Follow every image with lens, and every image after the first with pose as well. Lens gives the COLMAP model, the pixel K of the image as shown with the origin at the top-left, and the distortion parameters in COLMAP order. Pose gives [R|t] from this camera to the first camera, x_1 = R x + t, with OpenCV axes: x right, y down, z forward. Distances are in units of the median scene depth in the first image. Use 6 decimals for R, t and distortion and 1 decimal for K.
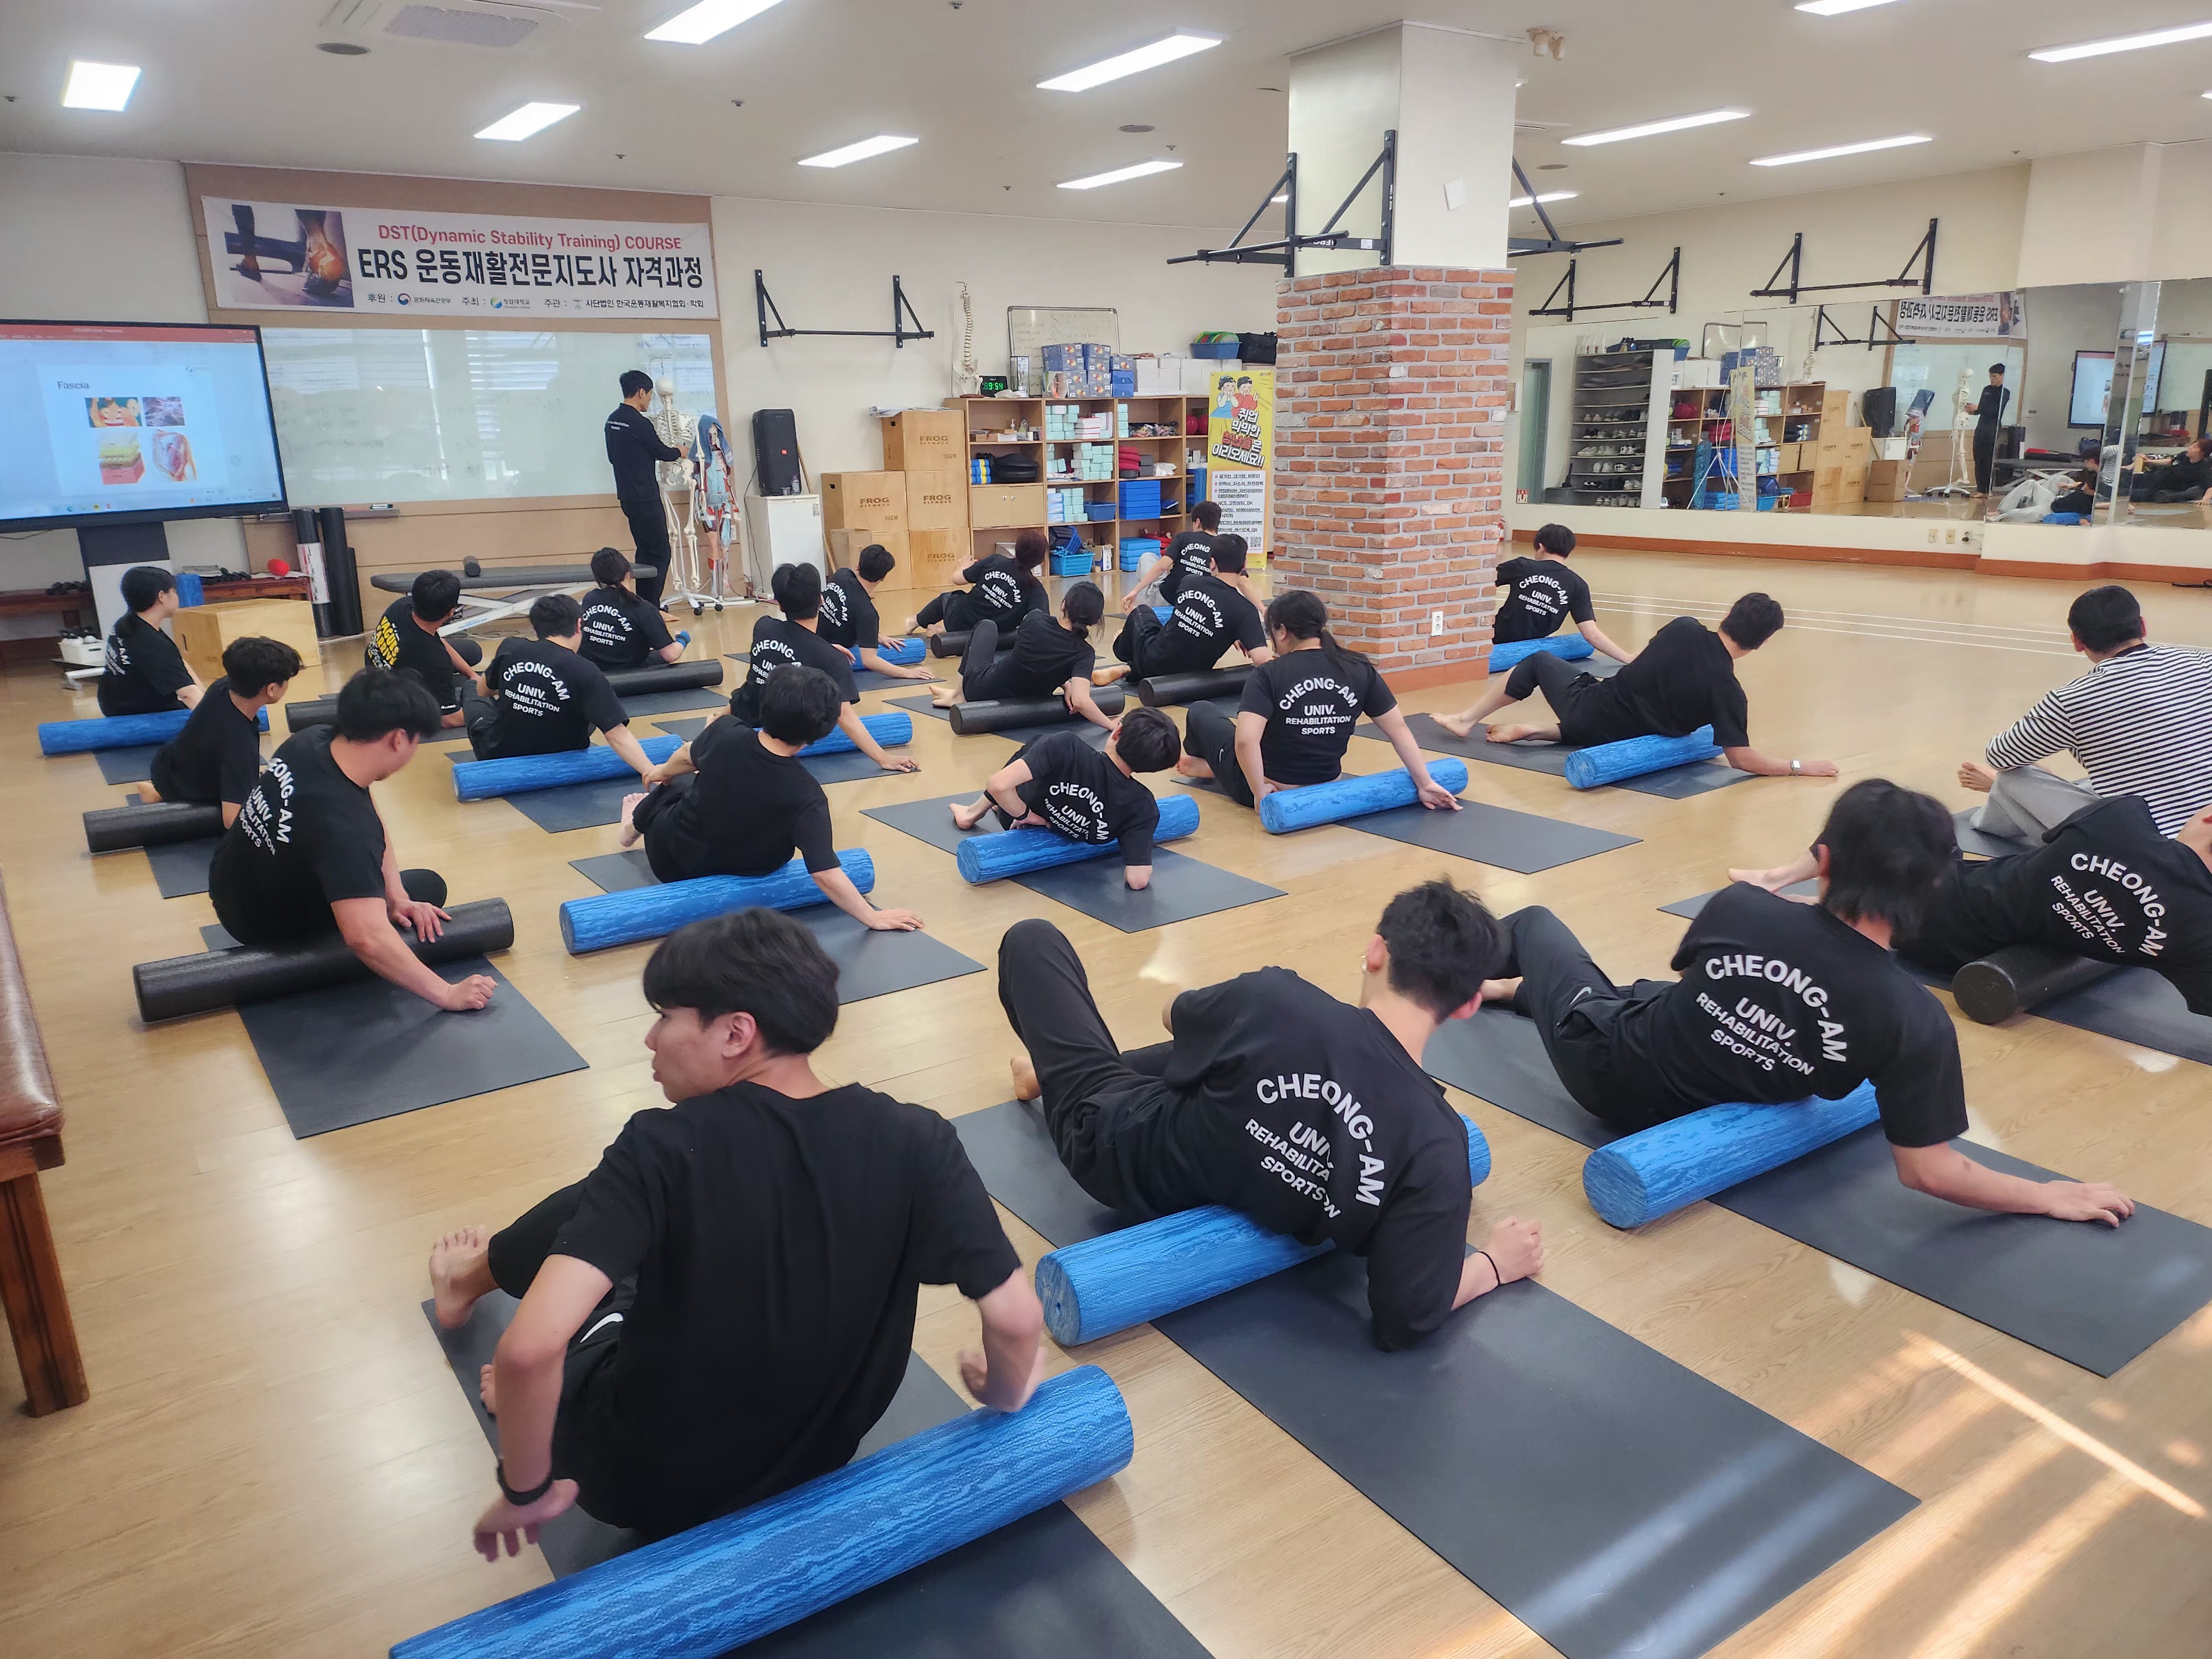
lens RADIAL K [[1554.2, 0, 1122.1], [0, 1554.2, 828.6], [0, 0, 1]] dist [0.073912, -0.085864]
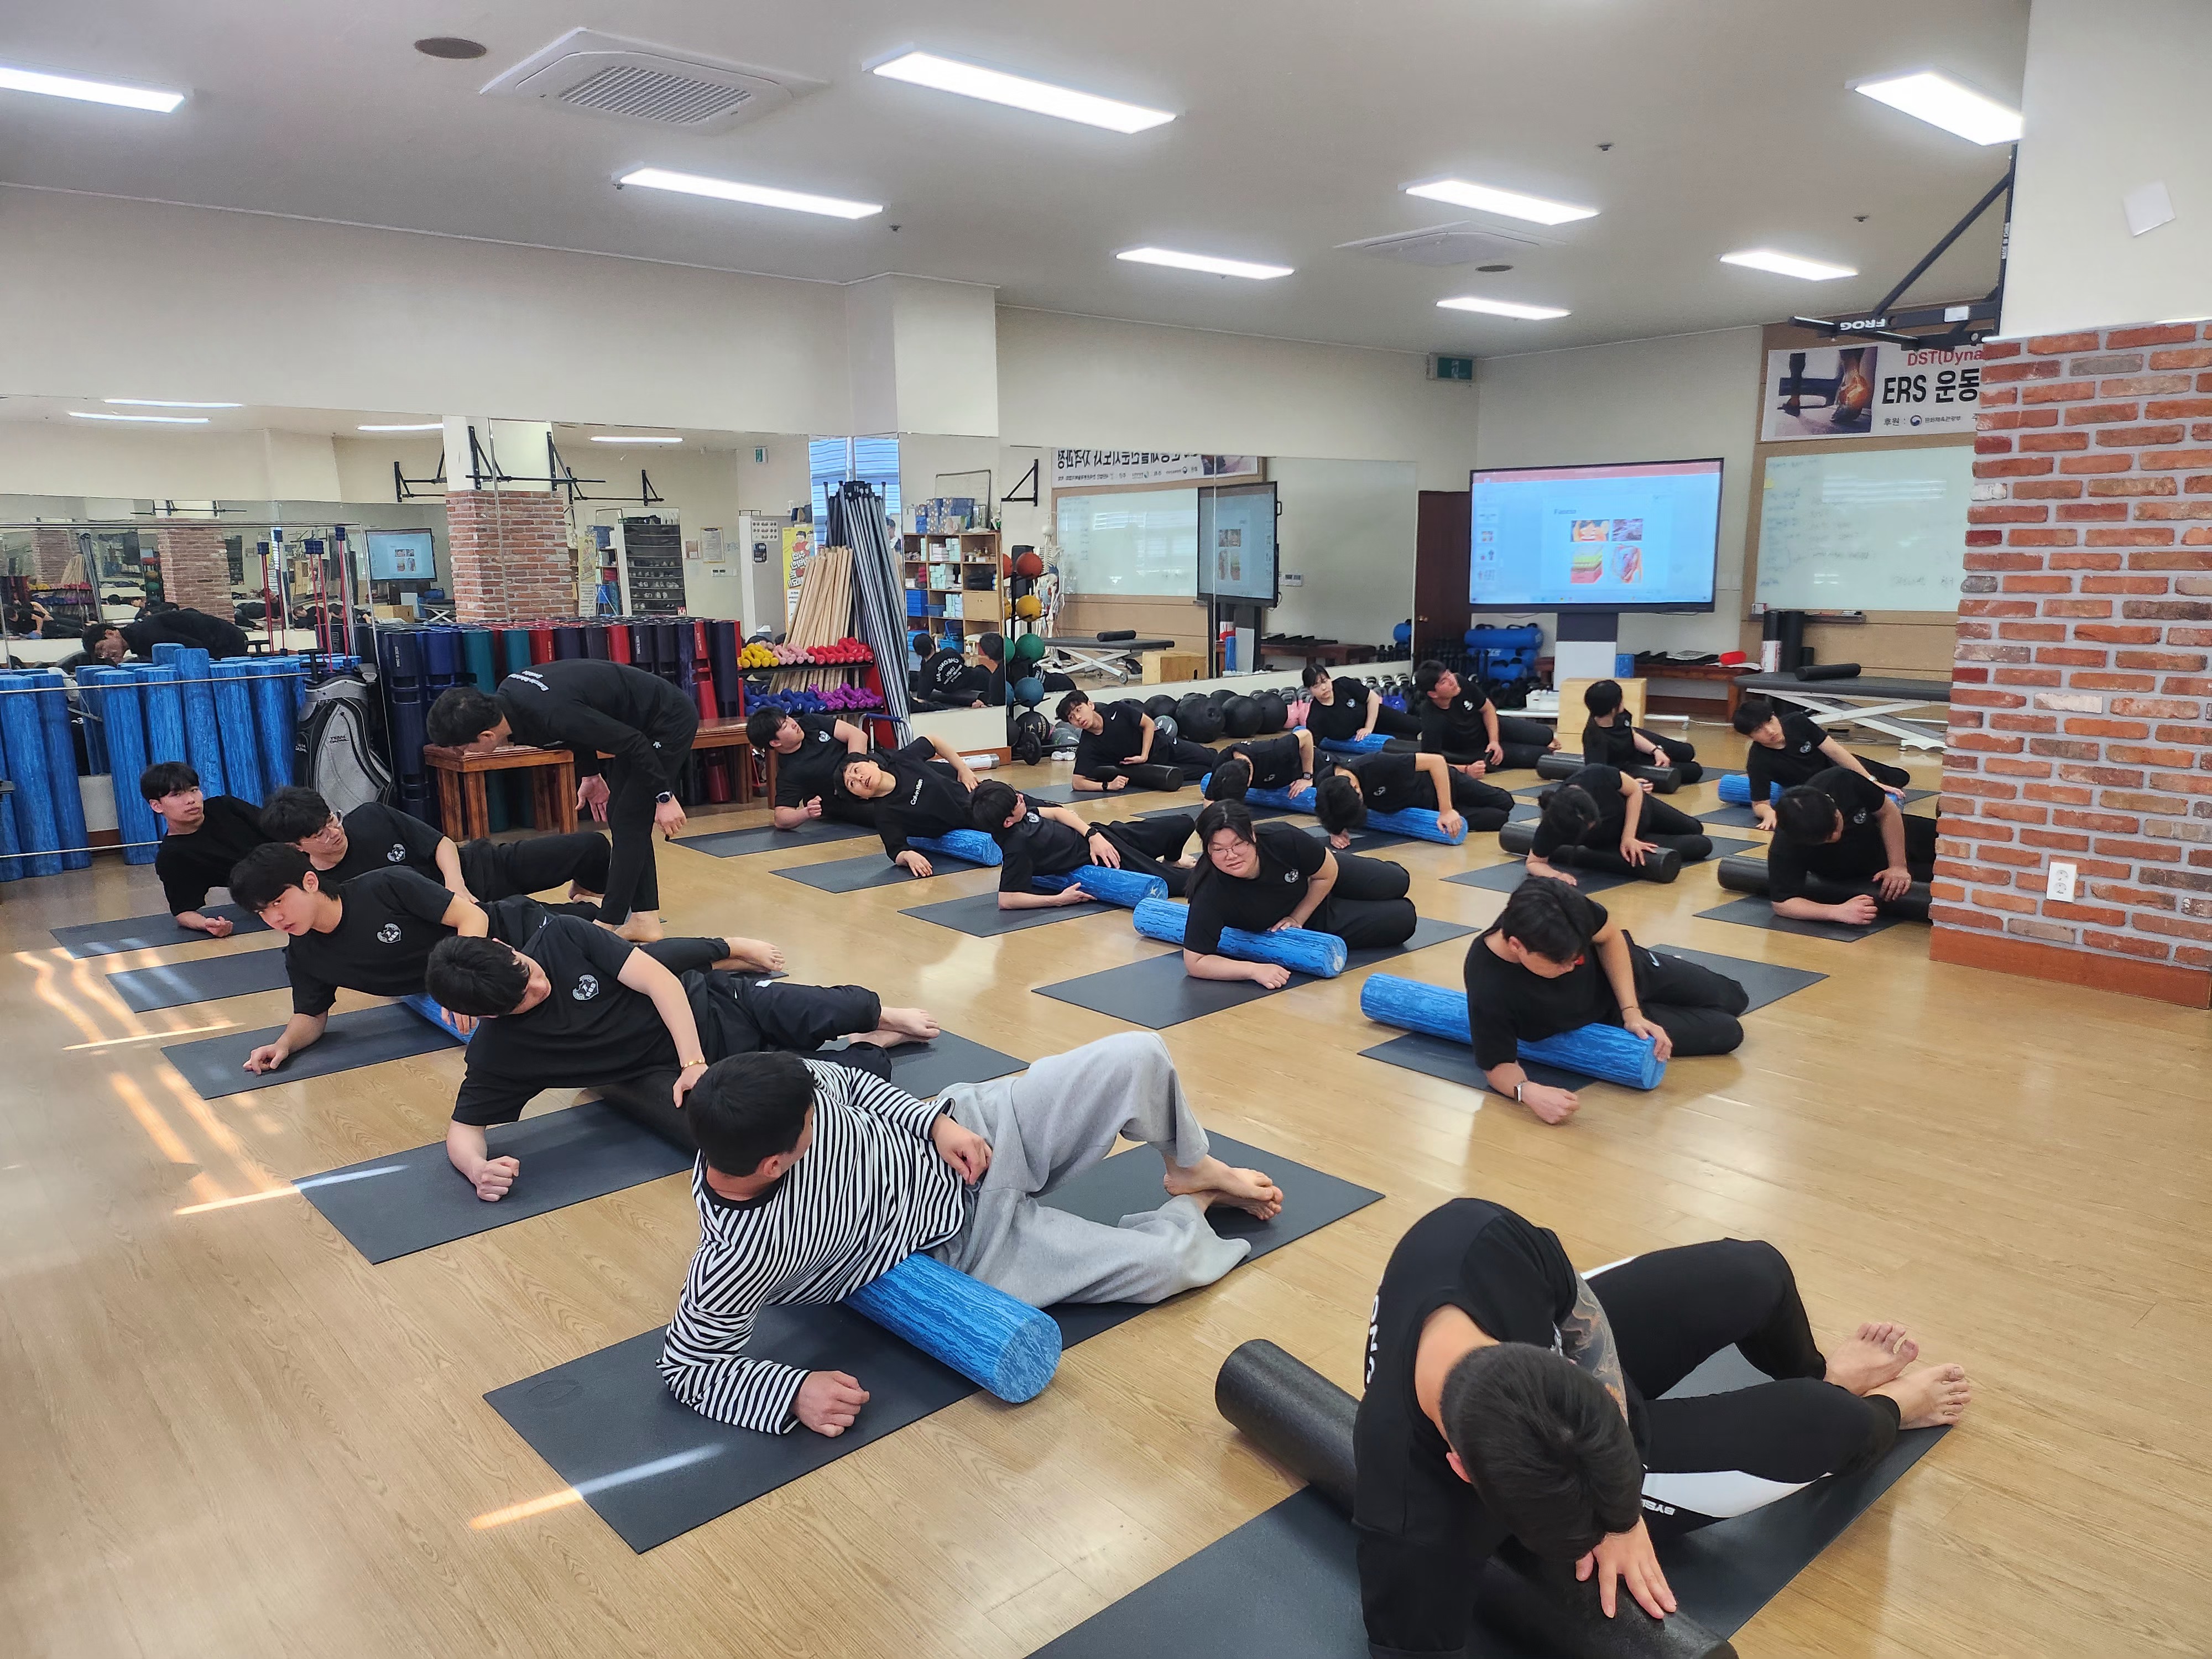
lens RADIAL K [[1545.8, 0, 1096.7], [0, 1545.8, 844.2], [0, 0, 1]] dist [0.072199, -0.078361]
pose [[0.094454, 0.207061, -0.973758, 0.654971], [-0.247970, 0.952195, 0.178424, -0.136879], [0.964152, 0.224610, 0.141283, 0.450823]]
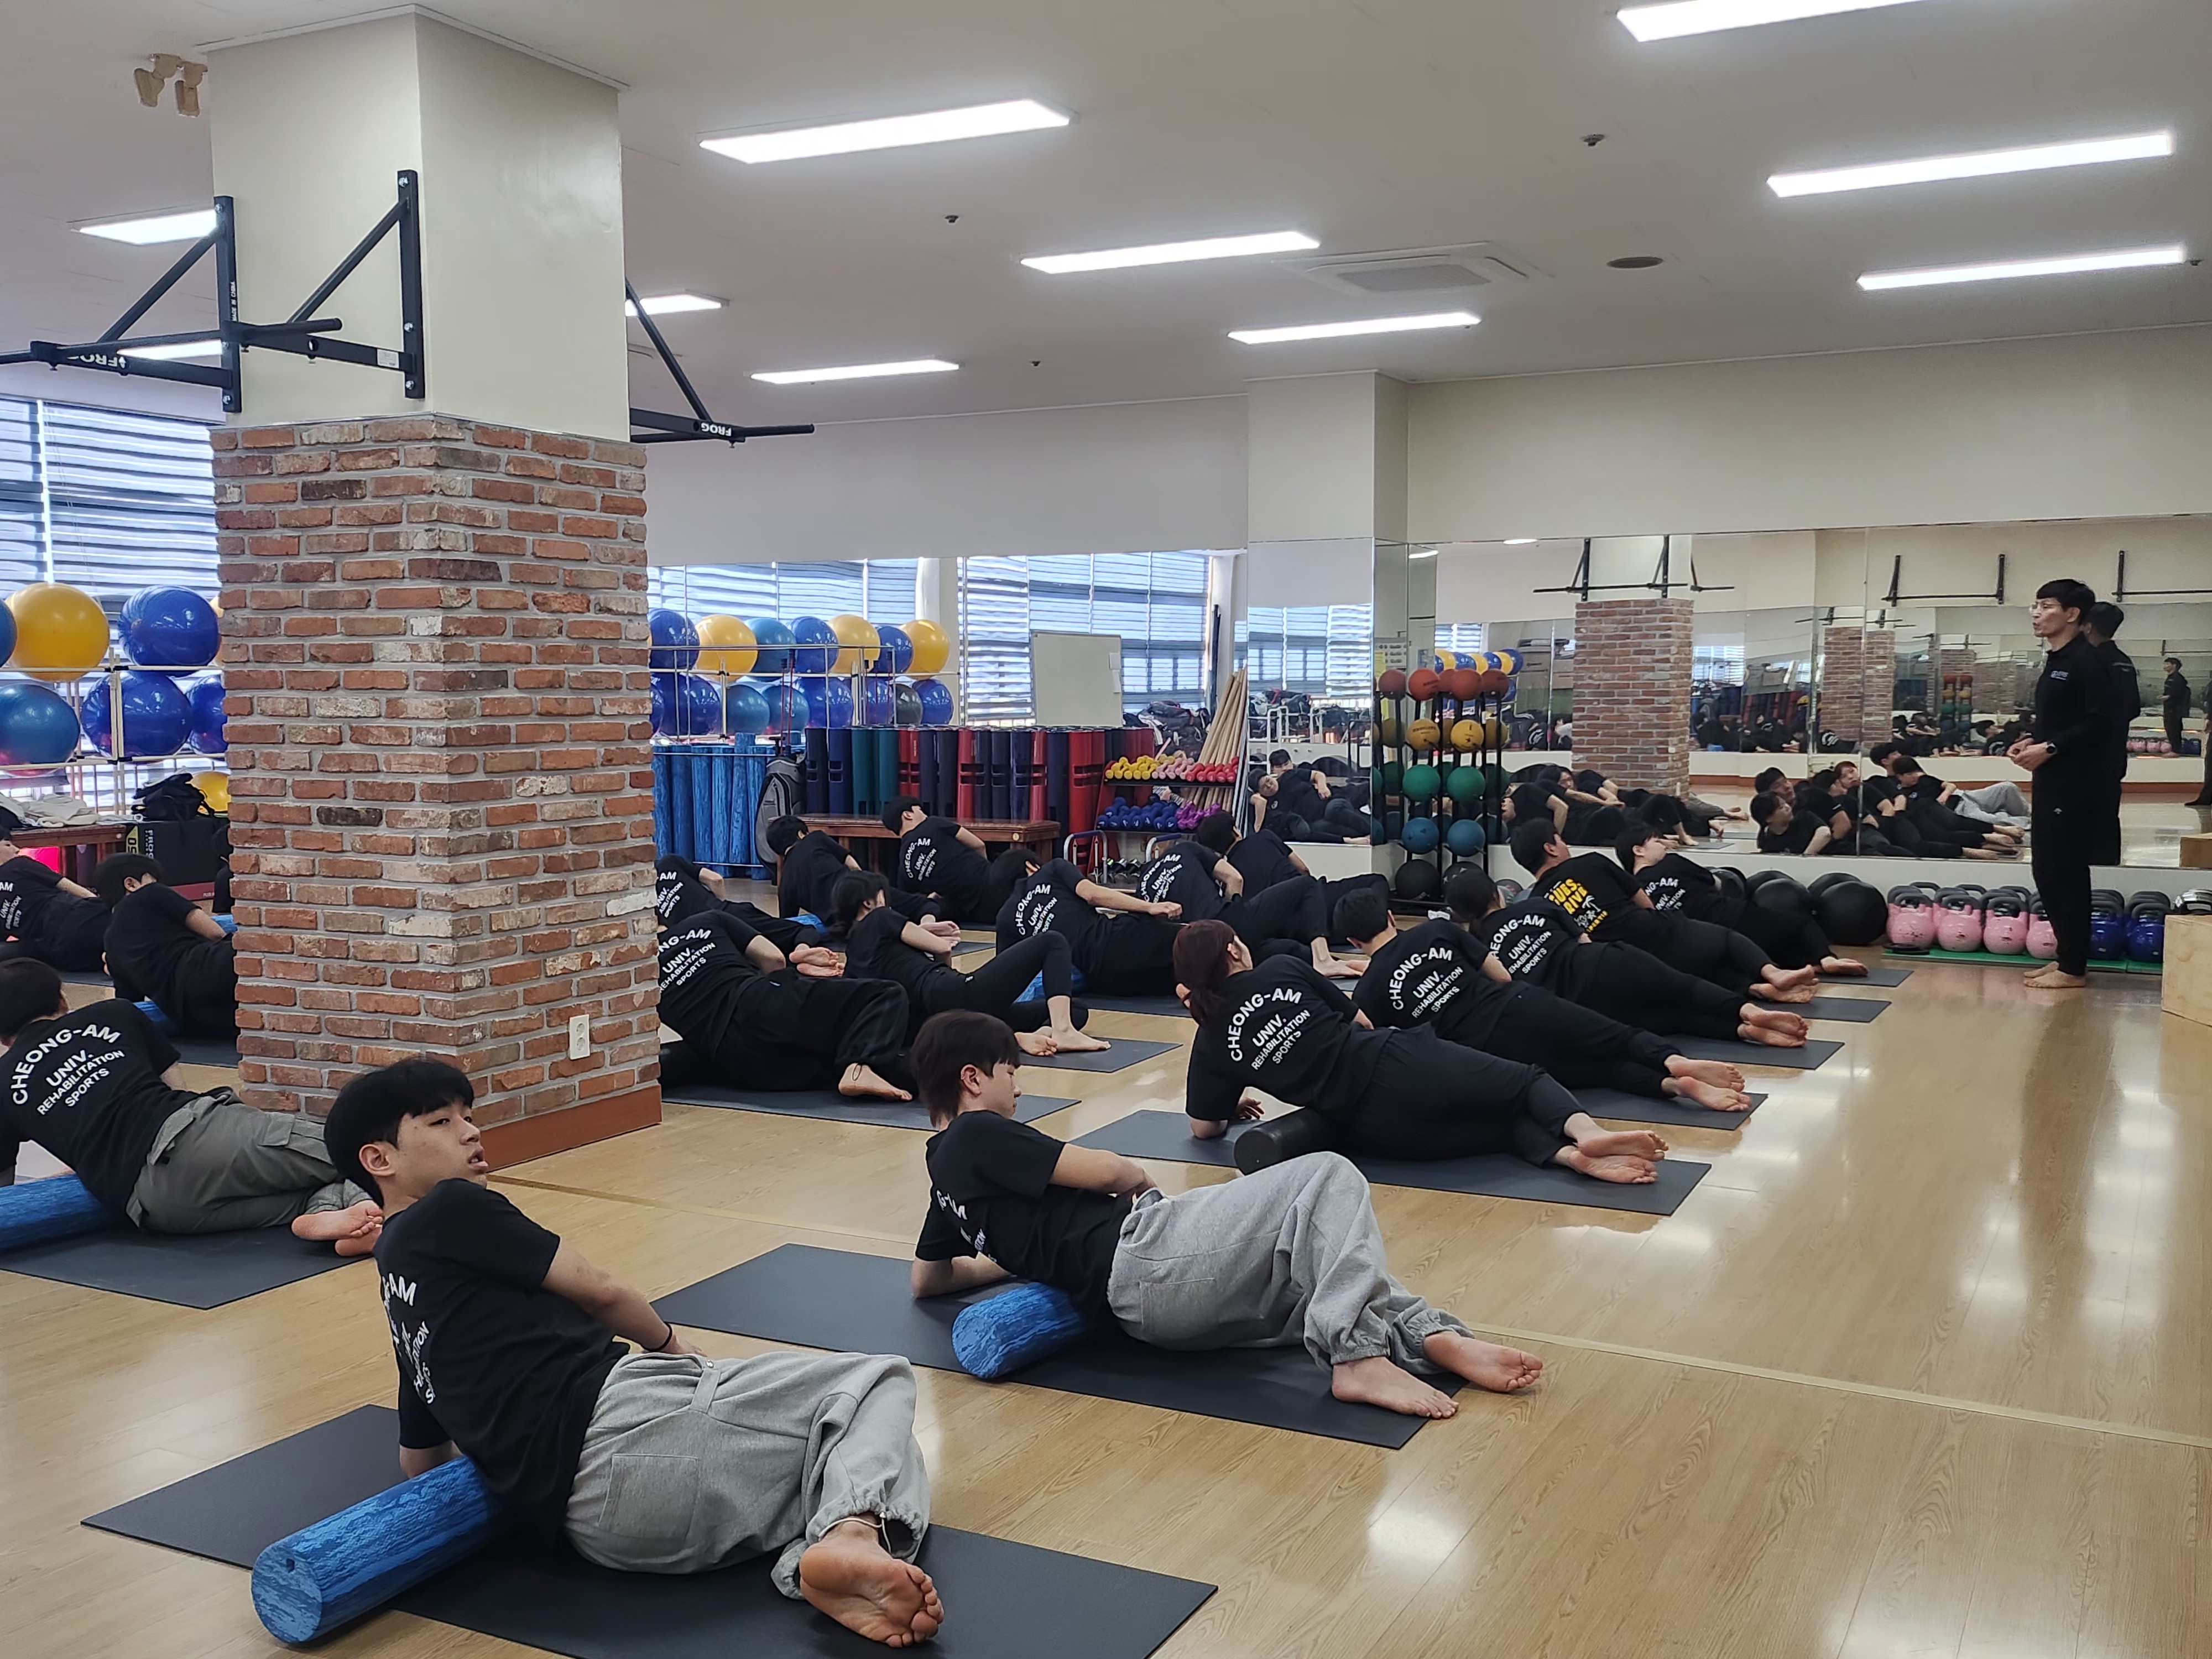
lens RADIAL K [[2093.5, 0, 1114.1], [0, 2093.5, 846.1], [0, 0, 1]] dist [0.064252, -0.001594]
pose [[-0.892147, 0.056296, -0.448224, 0.261820], [-0.099330, 0.943476, 0.316206, -0.398309], [0.440690, 0.326624, -0.836127, 1.491445]]
